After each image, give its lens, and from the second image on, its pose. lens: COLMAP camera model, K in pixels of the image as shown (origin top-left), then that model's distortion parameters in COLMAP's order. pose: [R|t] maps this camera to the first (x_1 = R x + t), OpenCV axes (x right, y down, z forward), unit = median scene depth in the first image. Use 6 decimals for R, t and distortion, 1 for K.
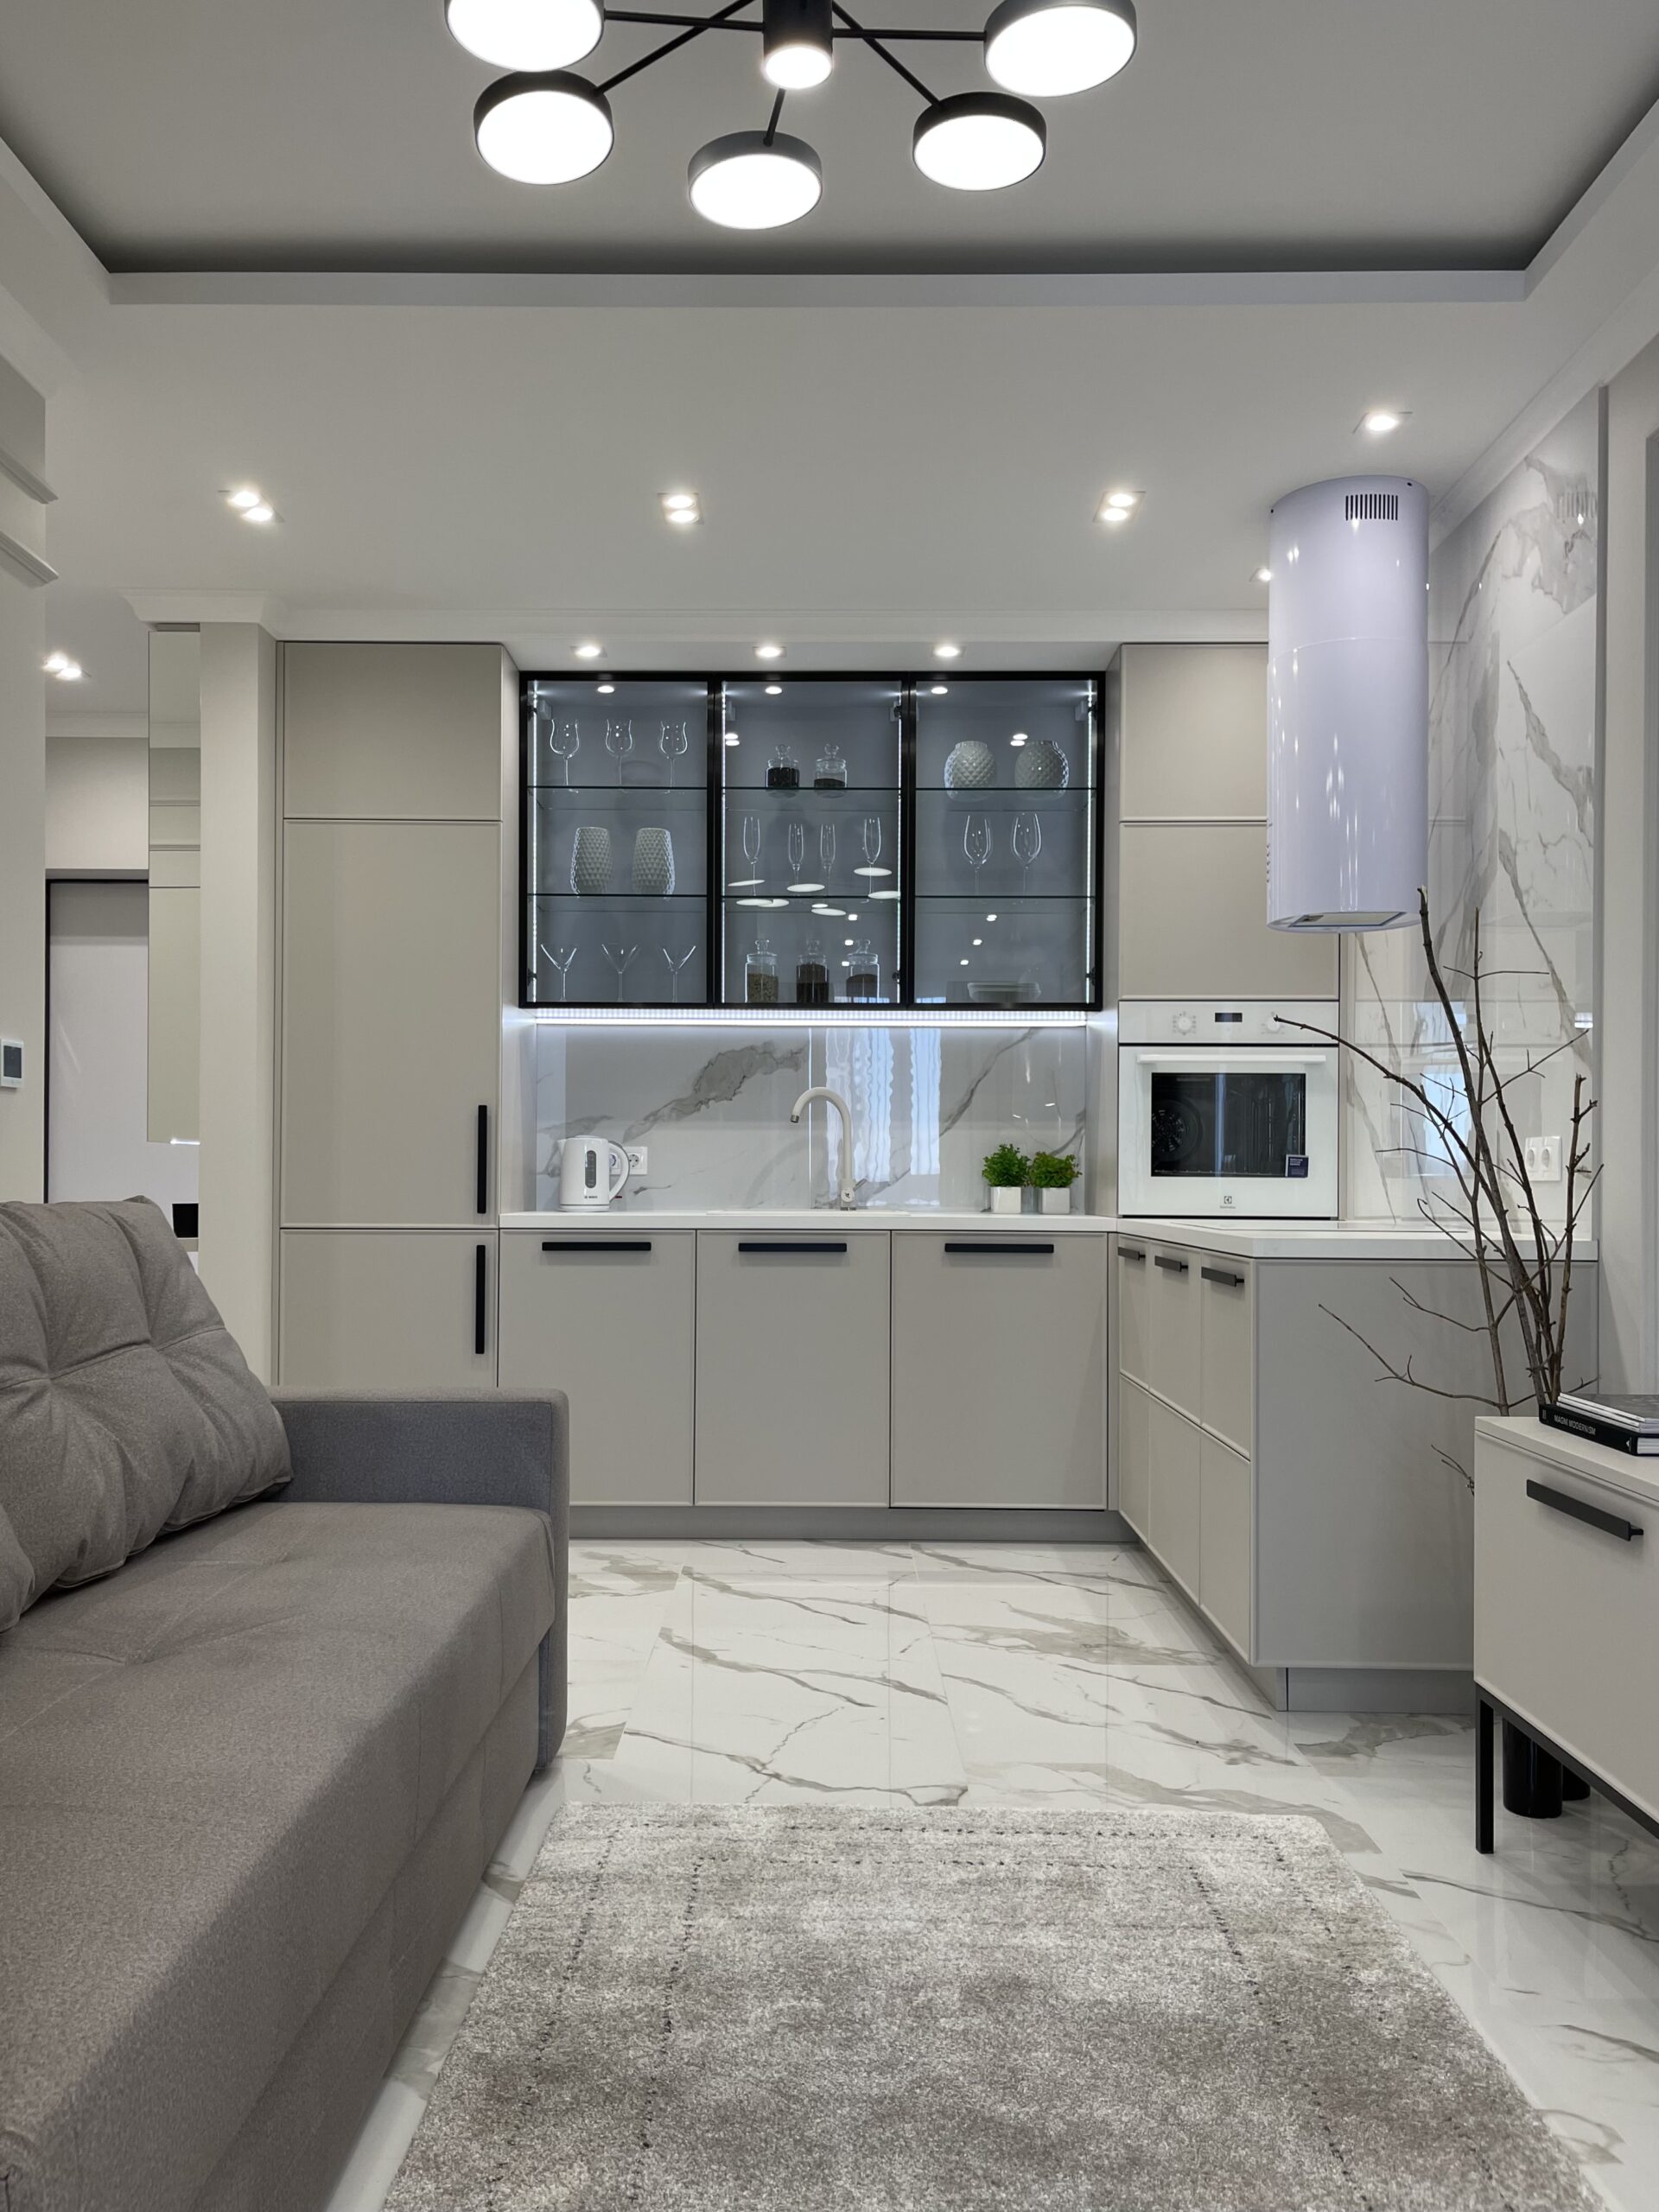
lens RADIAL K [[1719.2, 0, 825.5], [0, 1719.2, 1178.9], [0, 0, 1]] dist [0.000771, 0.000015]
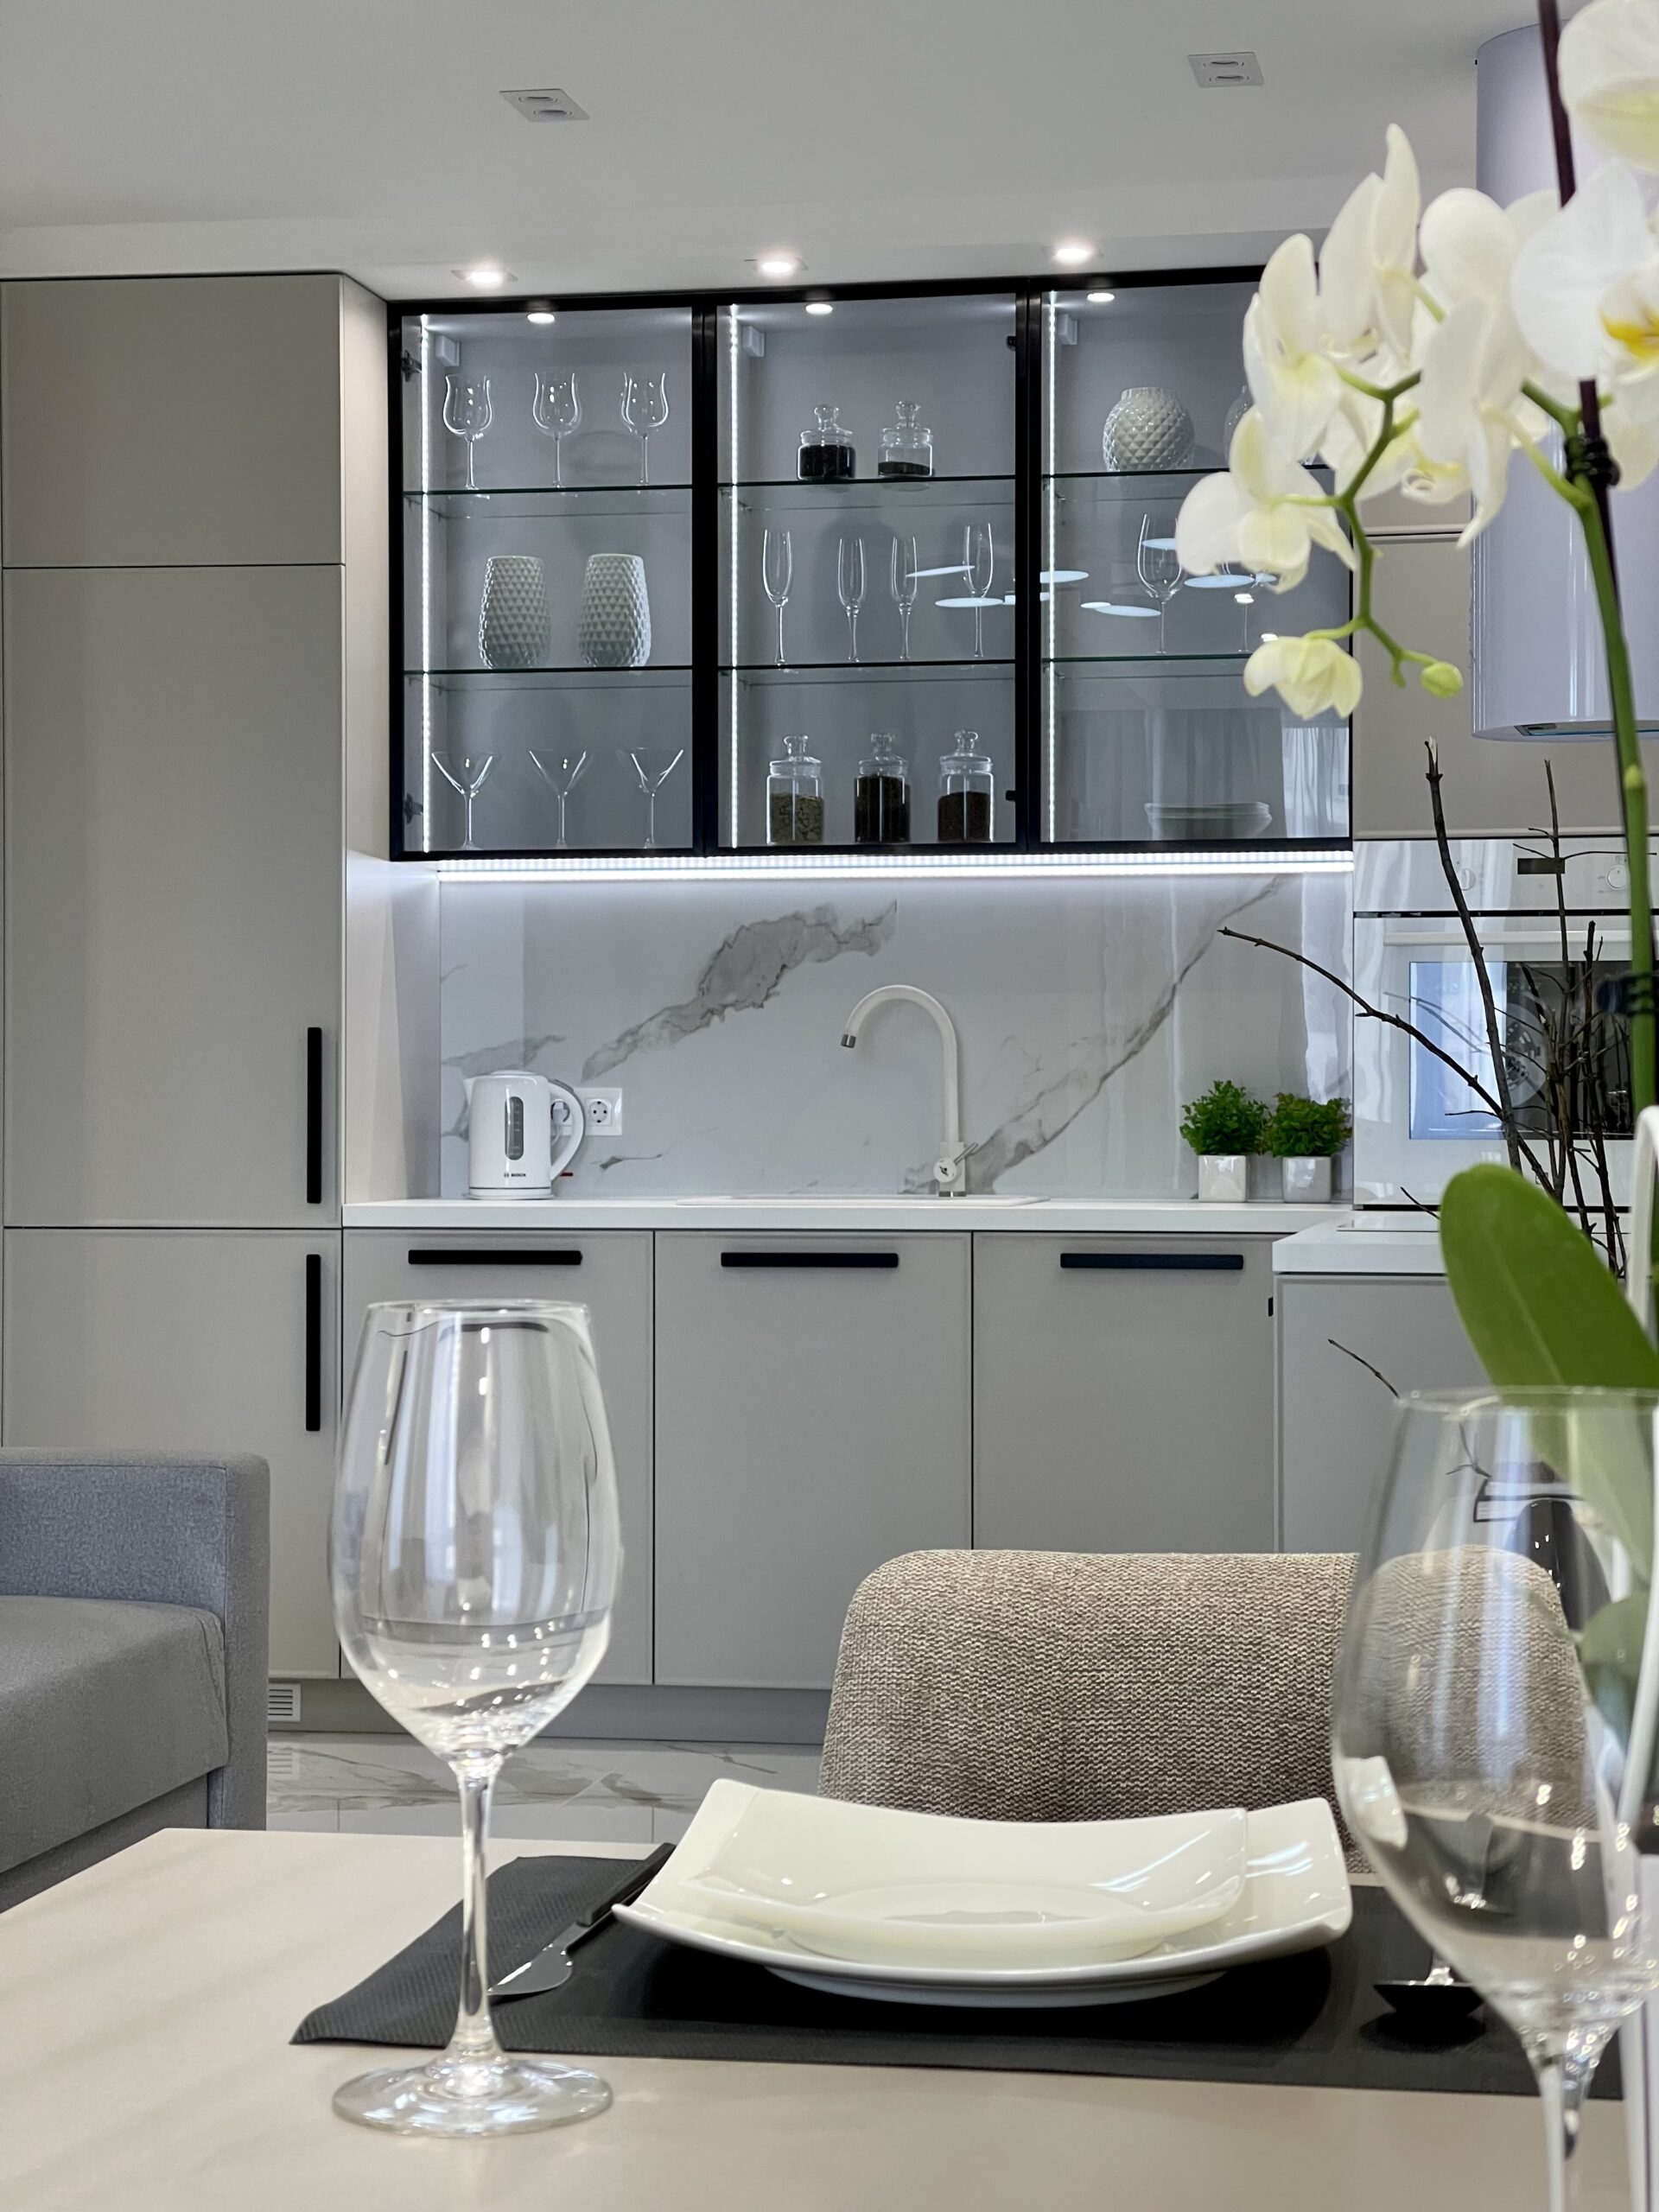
lens RADIAL K [[4098.1, 0, 830.9], [0, 4098.1, 1105.0], [0, 0, 1]] dist [-0.259245, 5.940717]
pose [[0.982933, -0.005631, -0.183877, 0.231910], [0.005783, 0.999983, 0.000289, -0.013440], [0.183872, -0.001348, 0.982949, -0.374196]]
